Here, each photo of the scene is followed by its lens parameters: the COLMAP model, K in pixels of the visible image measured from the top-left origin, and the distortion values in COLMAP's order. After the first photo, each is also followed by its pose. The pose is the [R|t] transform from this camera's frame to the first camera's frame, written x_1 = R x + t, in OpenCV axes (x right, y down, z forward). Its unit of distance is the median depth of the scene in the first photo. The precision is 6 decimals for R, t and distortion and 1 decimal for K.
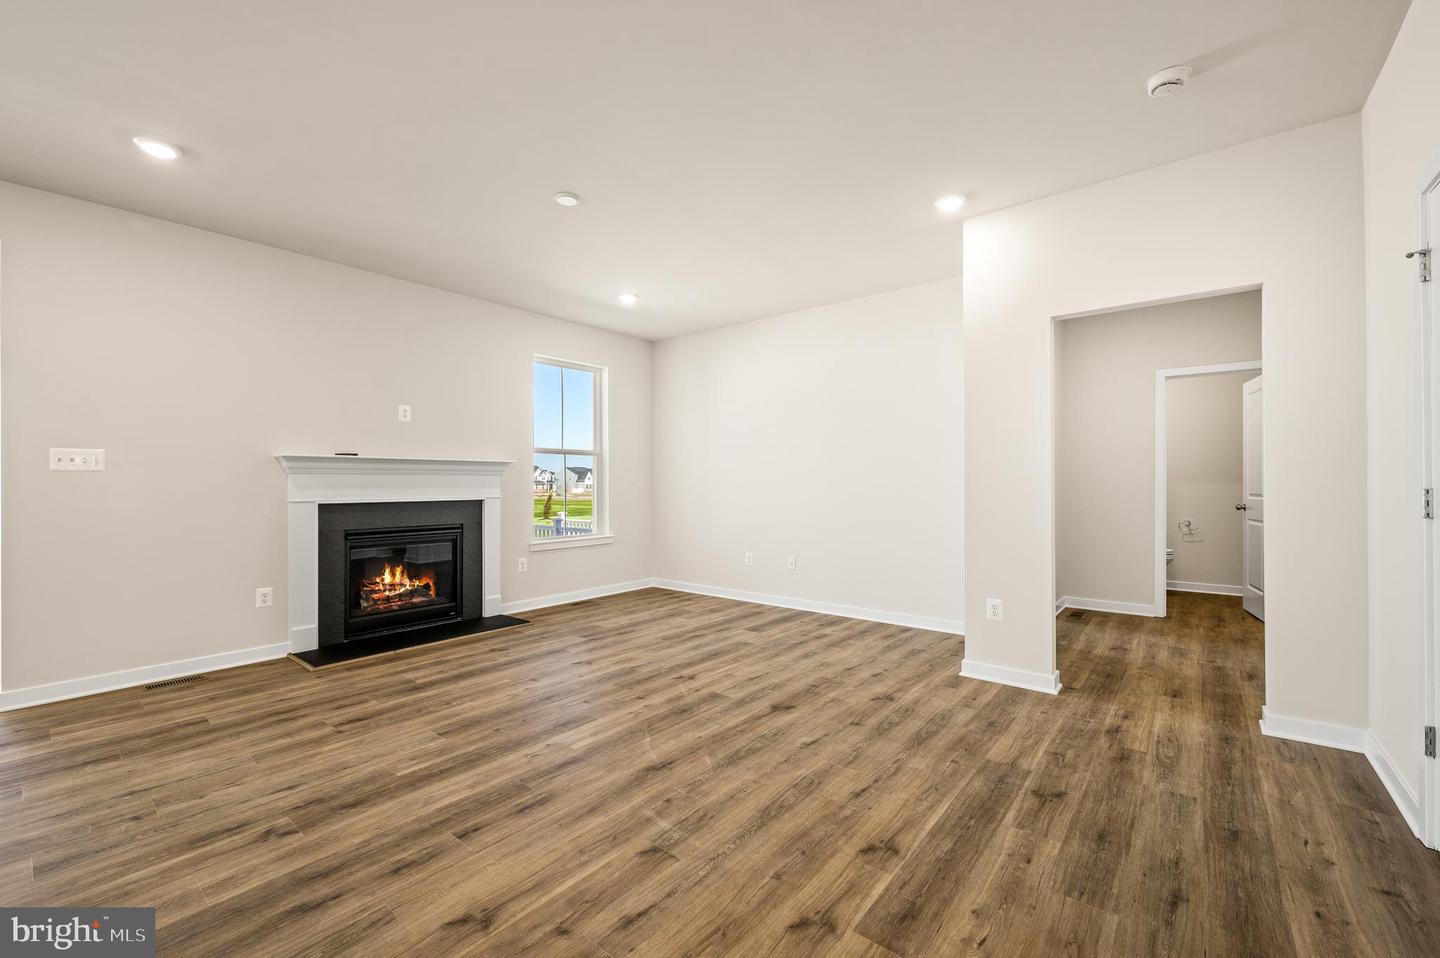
lens RADIAL K [[589.7, 0, 720.0], [0, 589.7, 479.0], [0, 0, 1]] dist [-0.007668, 0.000901]
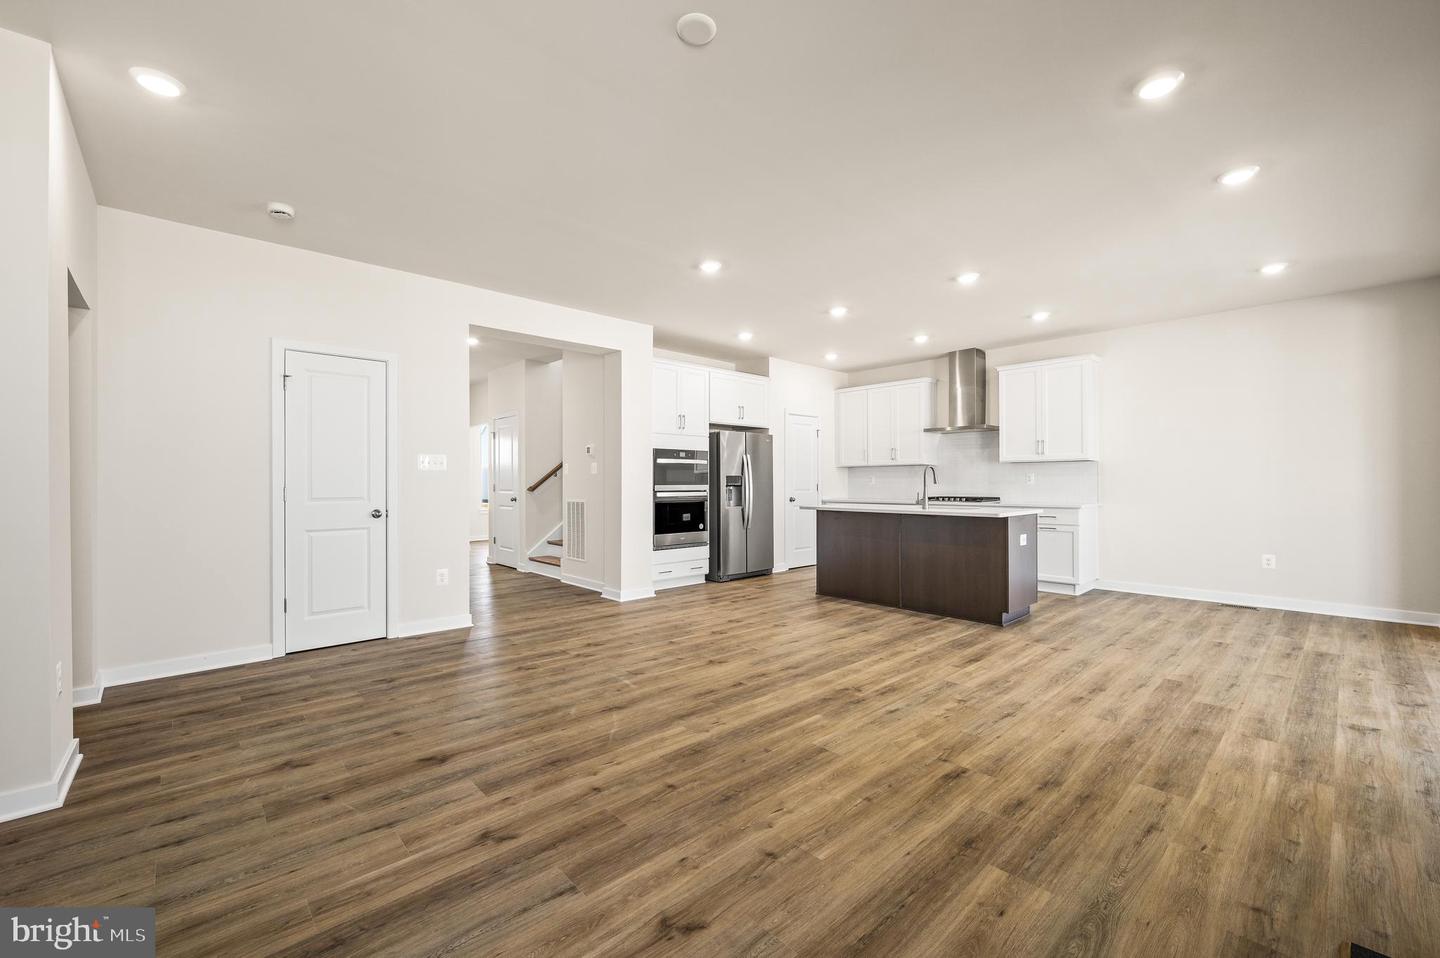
lens RADIAL K [[589.7, 0, 720.0], [0, 589.7, 479.0], [0, 0, 1]] dist [-0.007668, 0.000901]
pose [[-0.990334, 0.007050, 0.138525, -0.451495], [0.005568, 0.999923, -0.011084, 0.014055], [-0.138592, -0.010205, -0.990297, 1.987801]]
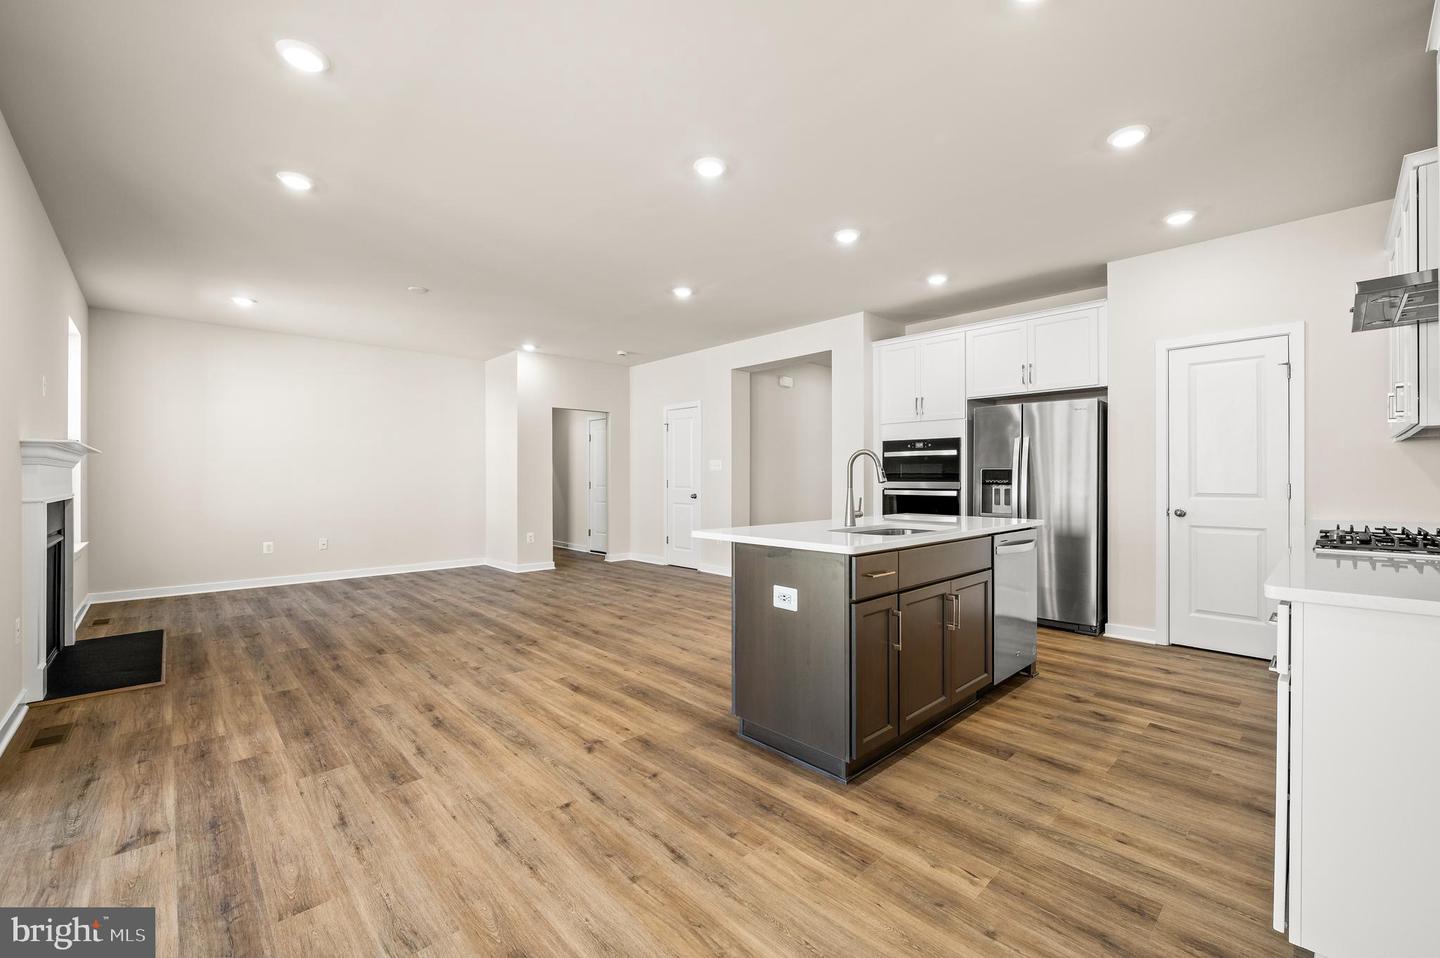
lens RADIAL K [[589.7, 0, 720.0], [0, 589.7, 479.0], [0, 0, 1]] dist [-0.007668, 0.000901]
pose [[0.131282, 0.002261, 0.991342, -2.021479], [-0.005621, 0.999983, -0.001536, 0.008649], [-0.991329, -0.005371, 0.131292, 0.040346]]
